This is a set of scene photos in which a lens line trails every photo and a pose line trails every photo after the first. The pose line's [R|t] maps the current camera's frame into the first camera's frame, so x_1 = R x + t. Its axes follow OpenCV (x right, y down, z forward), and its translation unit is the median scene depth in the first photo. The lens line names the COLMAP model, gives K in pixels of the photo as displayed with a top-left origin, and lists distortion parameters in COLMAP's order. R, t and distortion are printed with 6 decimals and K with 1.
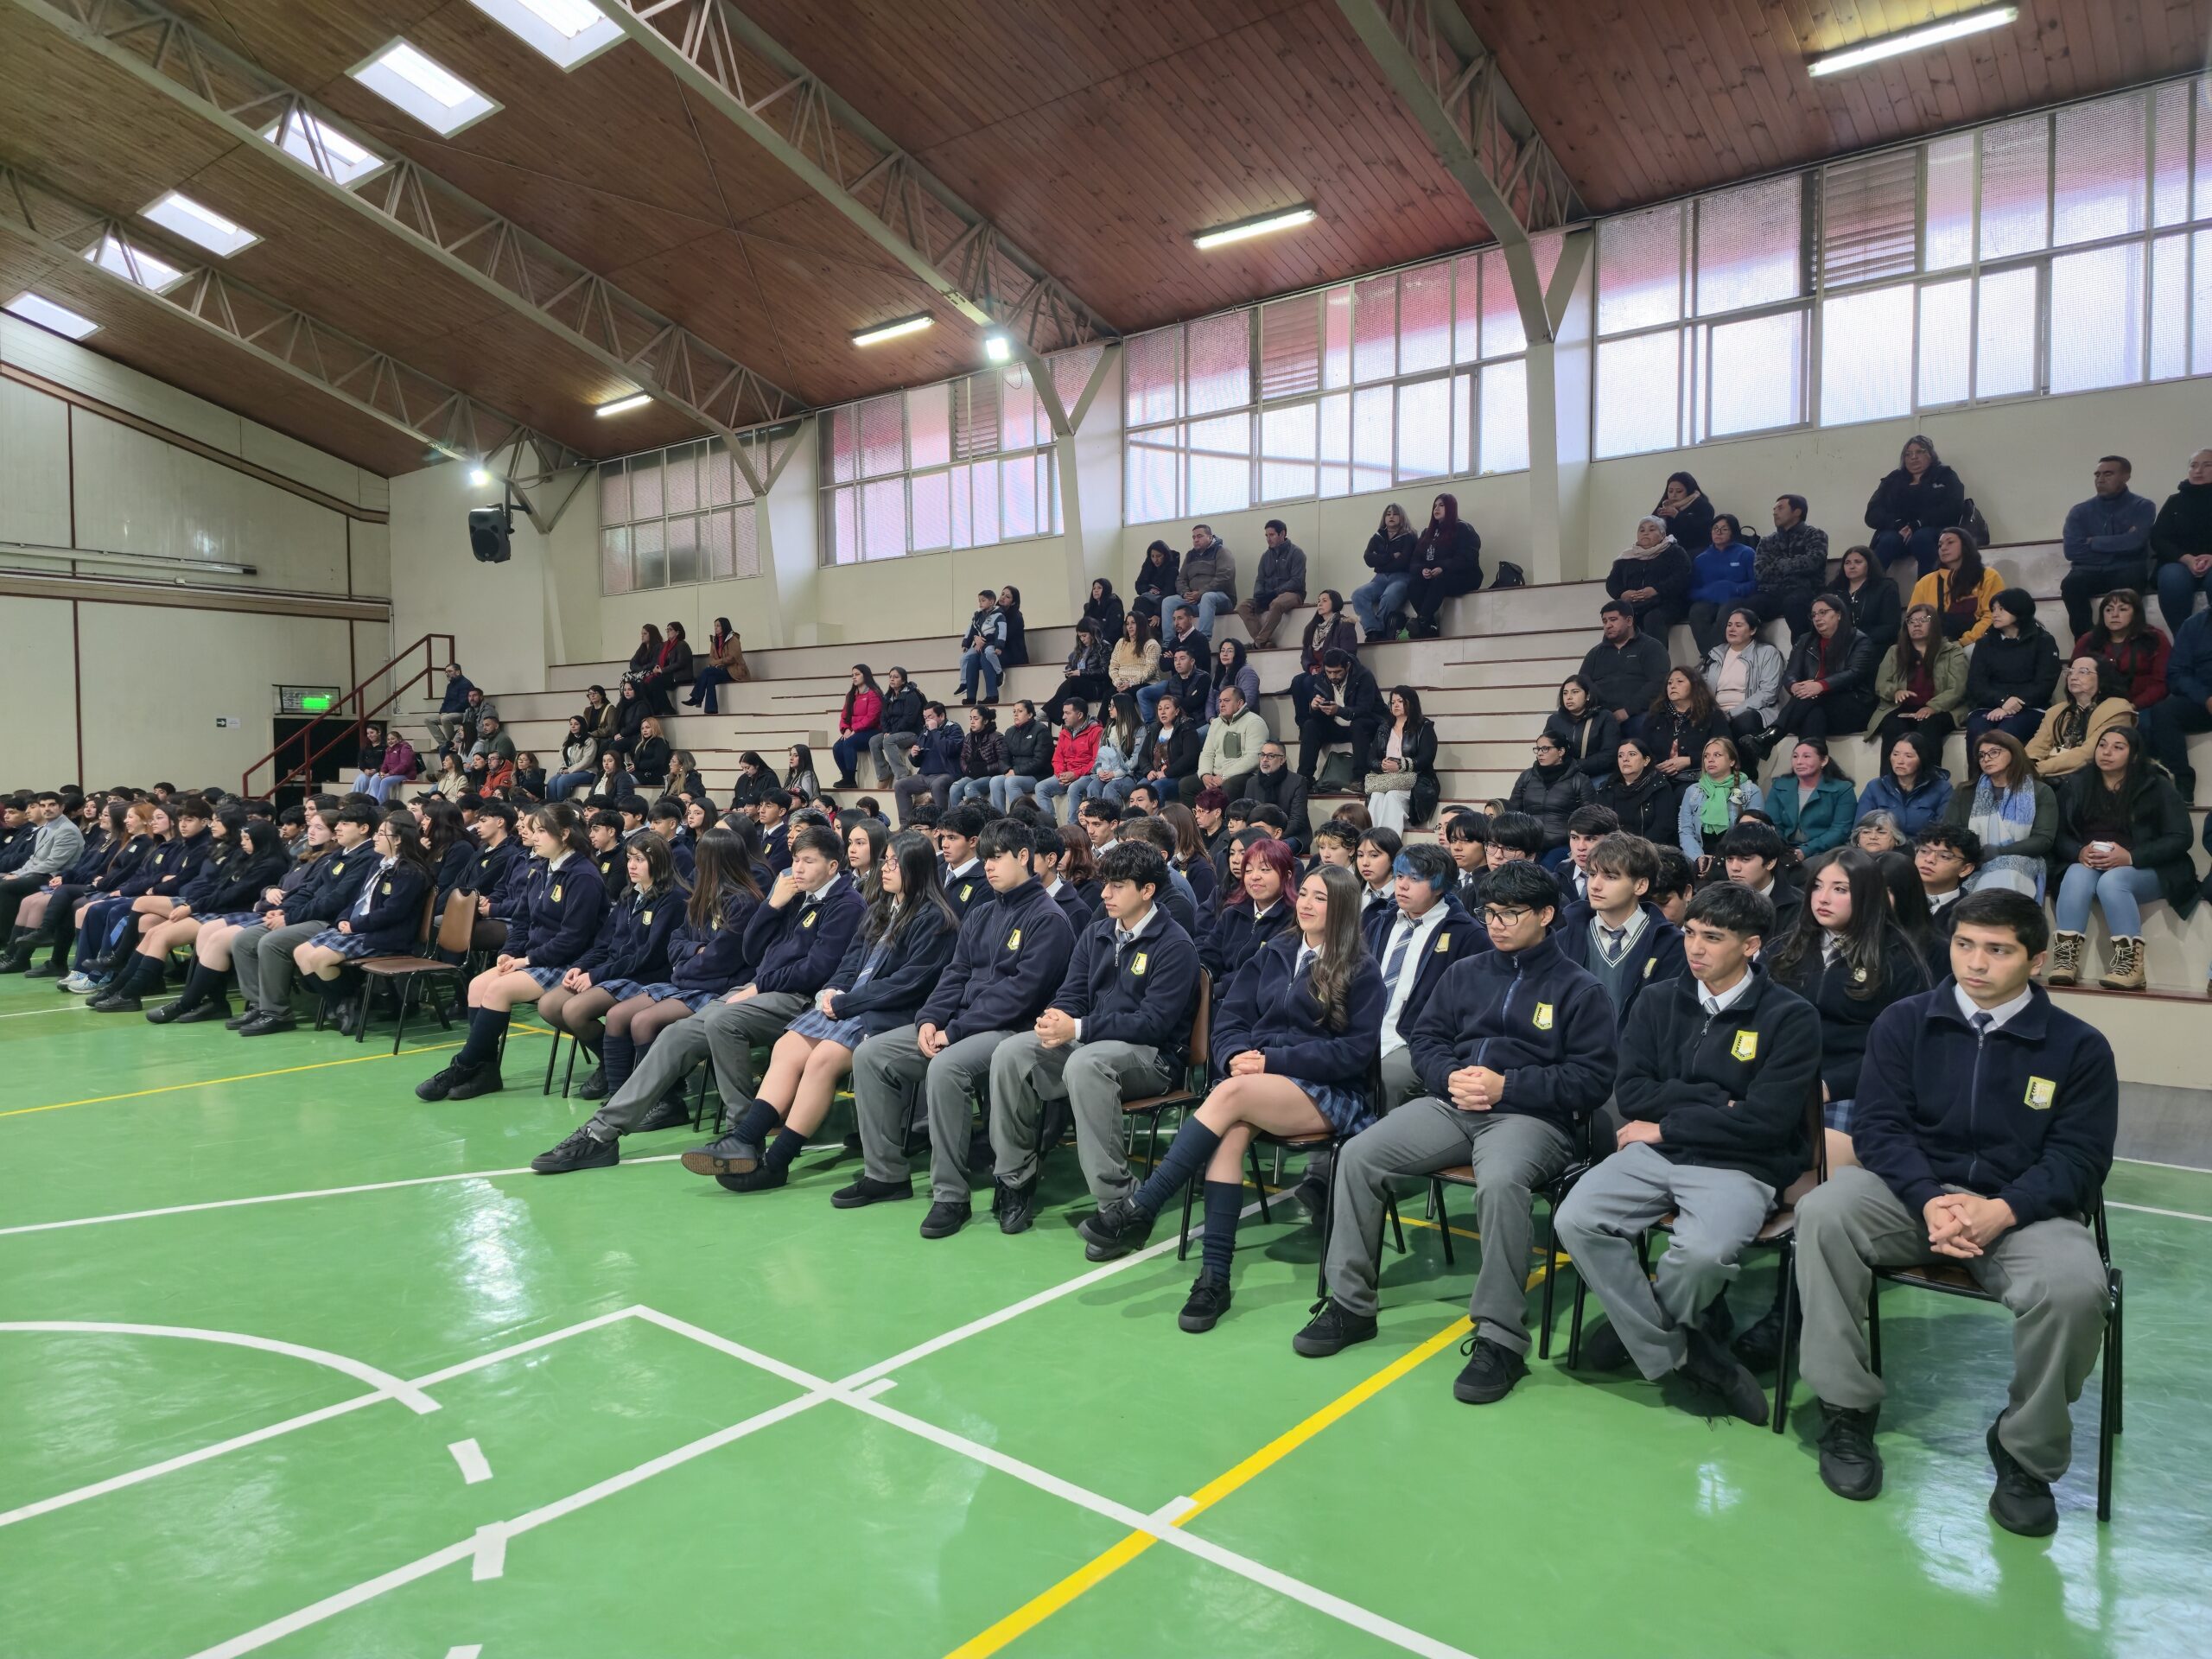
lens RADIAL K [[1458.3, 0, 1106.0], [0, 1458.3, 829.5], [0, 0, 1]] dist [0.141962, -0.174899]
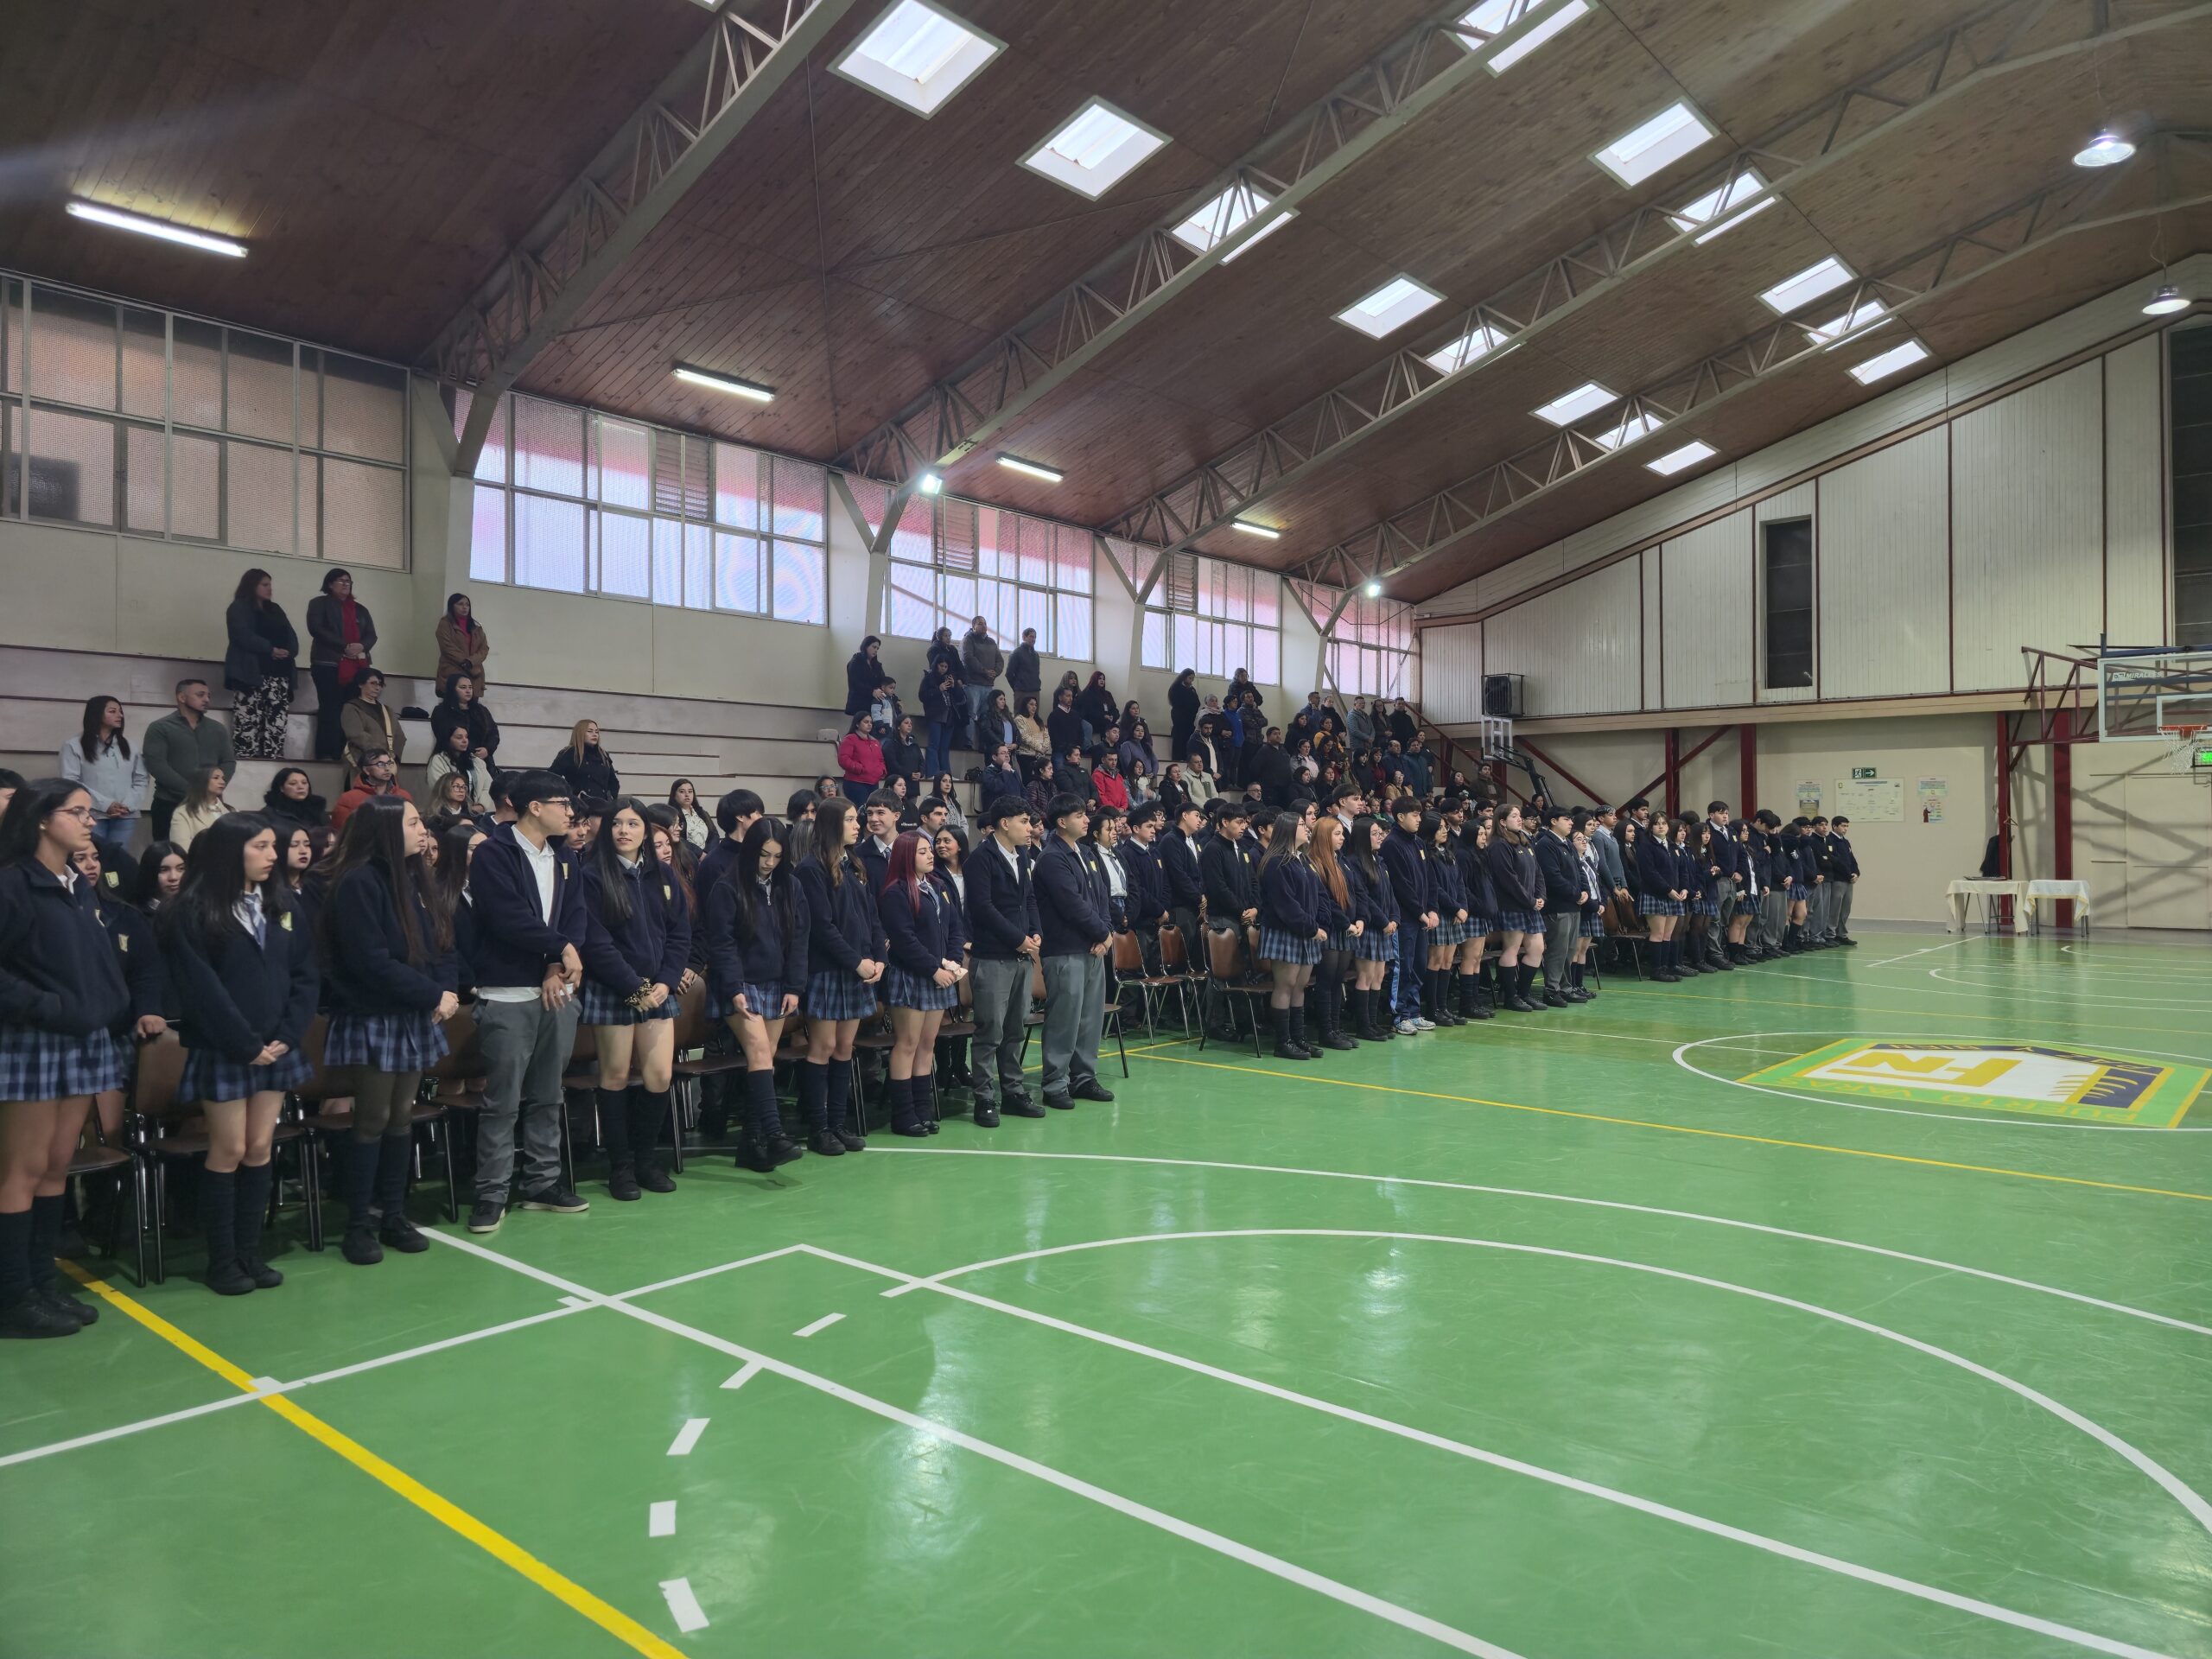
lens RADIAL K [[1458.3, 0, 1106.0], [0, 1458.3, 829.5], [0, 0, 1]] dist [0.141962, -0.174899]
pose [[0.025677, 0.030218, 0.999213, -1.054437], [0.078423, 0.996402, -0.032149, -0.003667], [-0.996589, 0.079187, 0.023215, 0.753482]]
